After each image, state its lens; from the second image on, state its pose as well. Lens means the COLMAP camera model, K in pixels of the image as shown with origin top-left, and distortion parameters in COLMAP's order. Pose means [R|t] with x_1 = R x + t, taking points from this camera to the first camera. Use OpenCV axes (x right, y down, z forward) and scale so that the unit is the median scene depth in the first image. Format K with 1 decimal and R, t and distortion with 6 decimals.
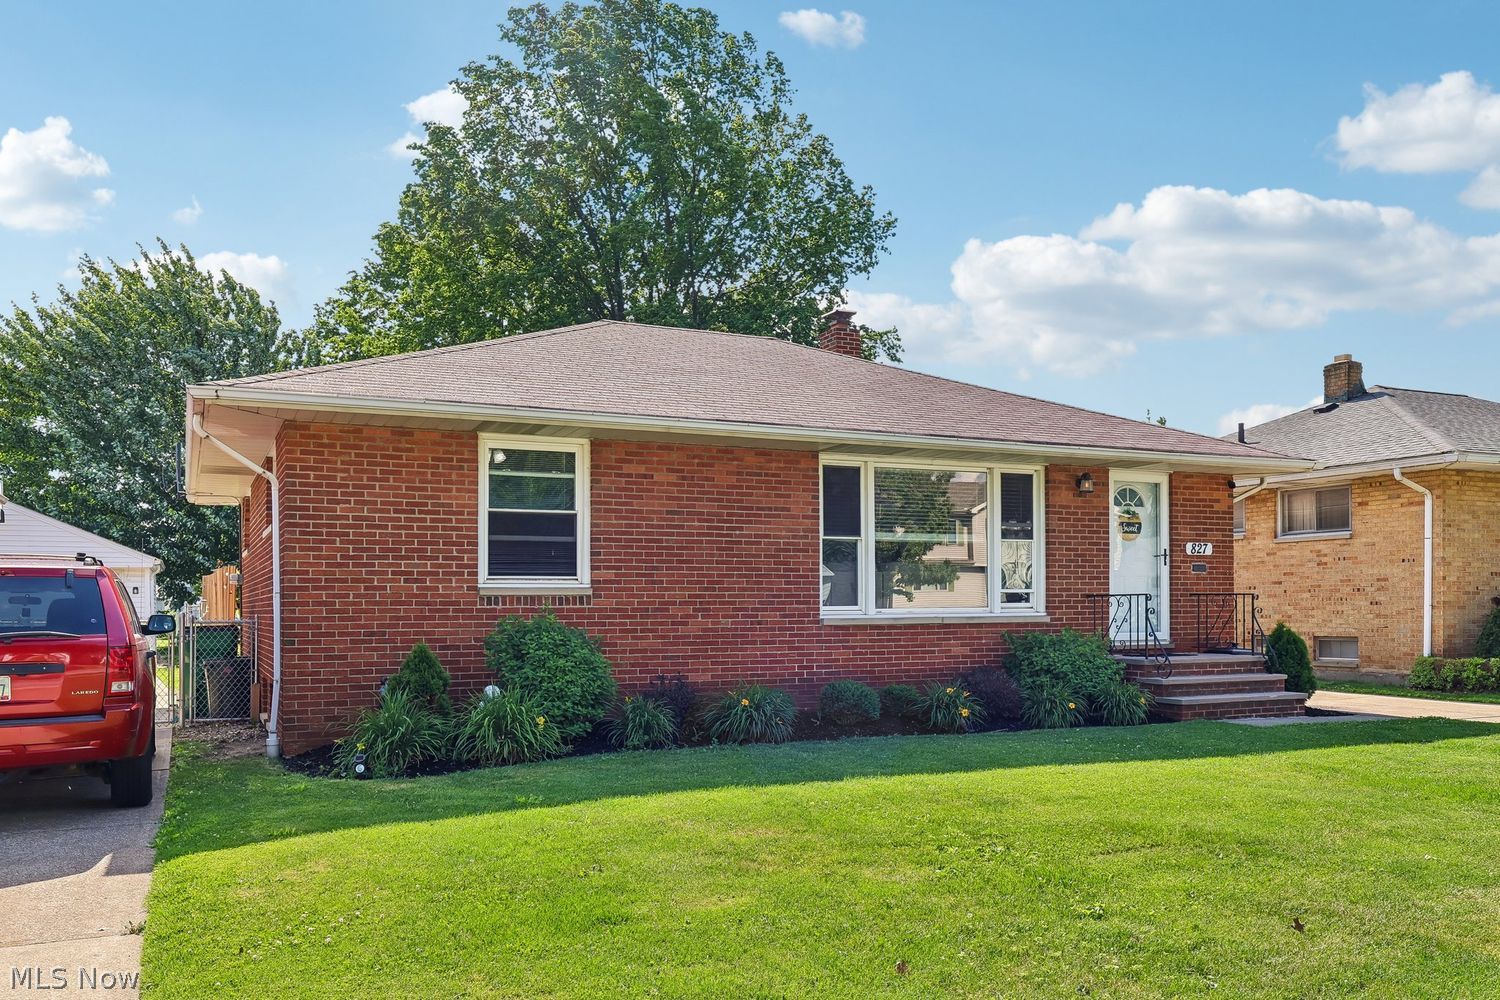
lens RADIAL K [[1165.8, 0, 750.0], [0, 1165.8, 500.0], [0, 0, 1]] dist [-0.001114, -0.002723]
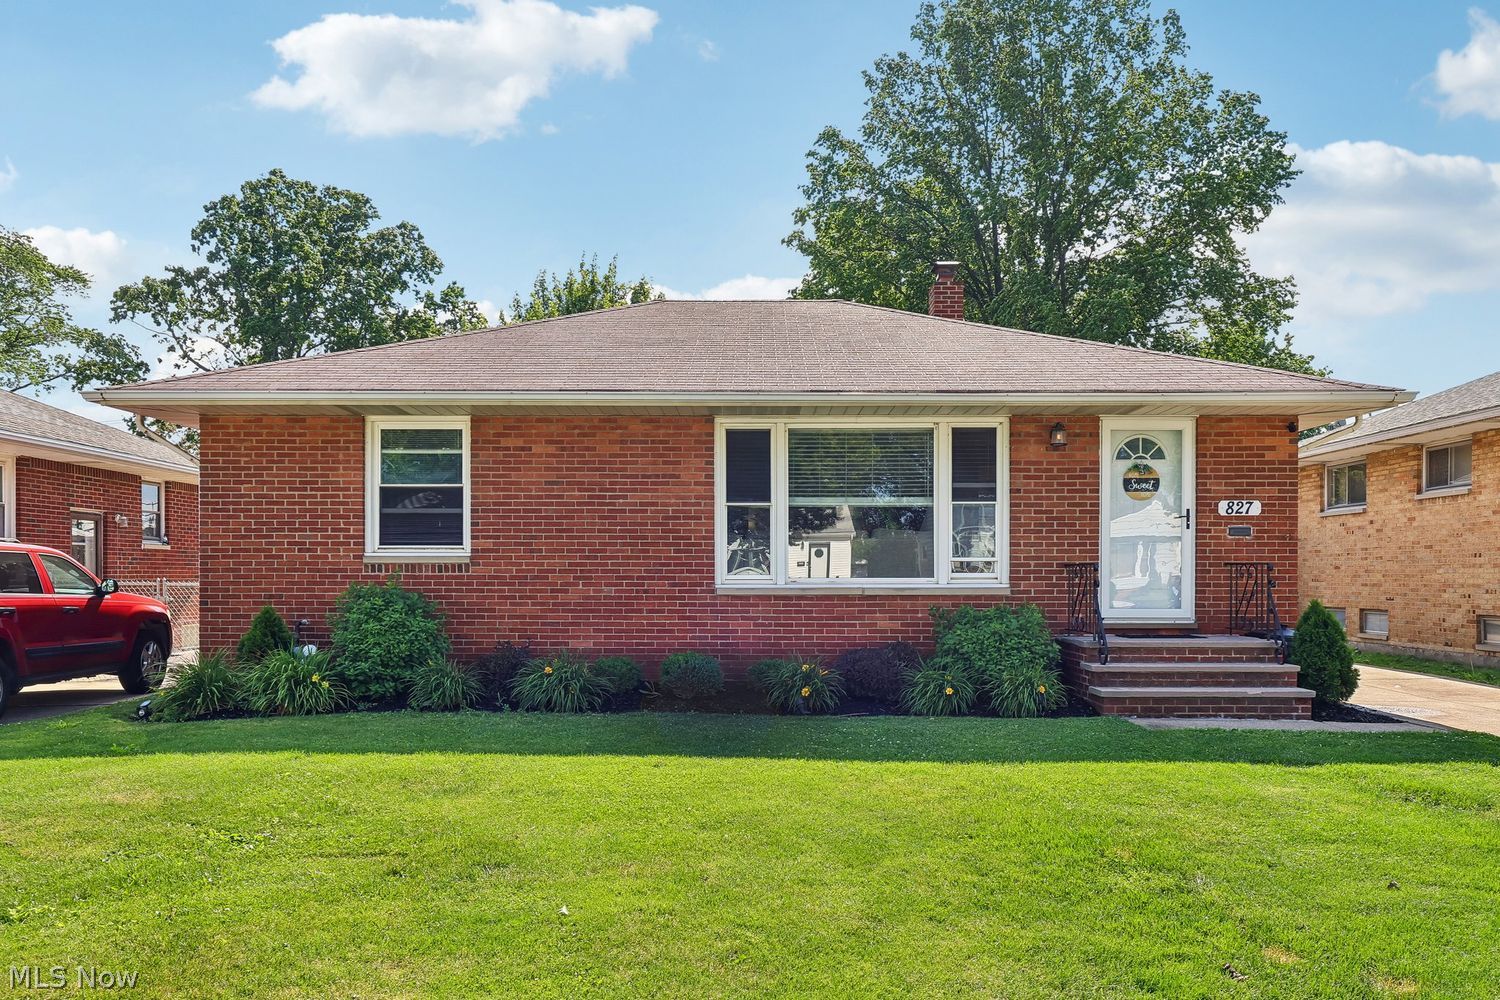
lens RADIAL K [[1092.3, 0, 750.0], [0, 1092.3, 500.0], [0, 0, 1]] dist [0.001322, 0.001860]
pose [[0.905858, -0.022025, -0.423009, 0.492731], [0.032537, 0.999315, 0.017644, 0.014260], [0.422331, -0.029747, 0.905954, 0.200211]]
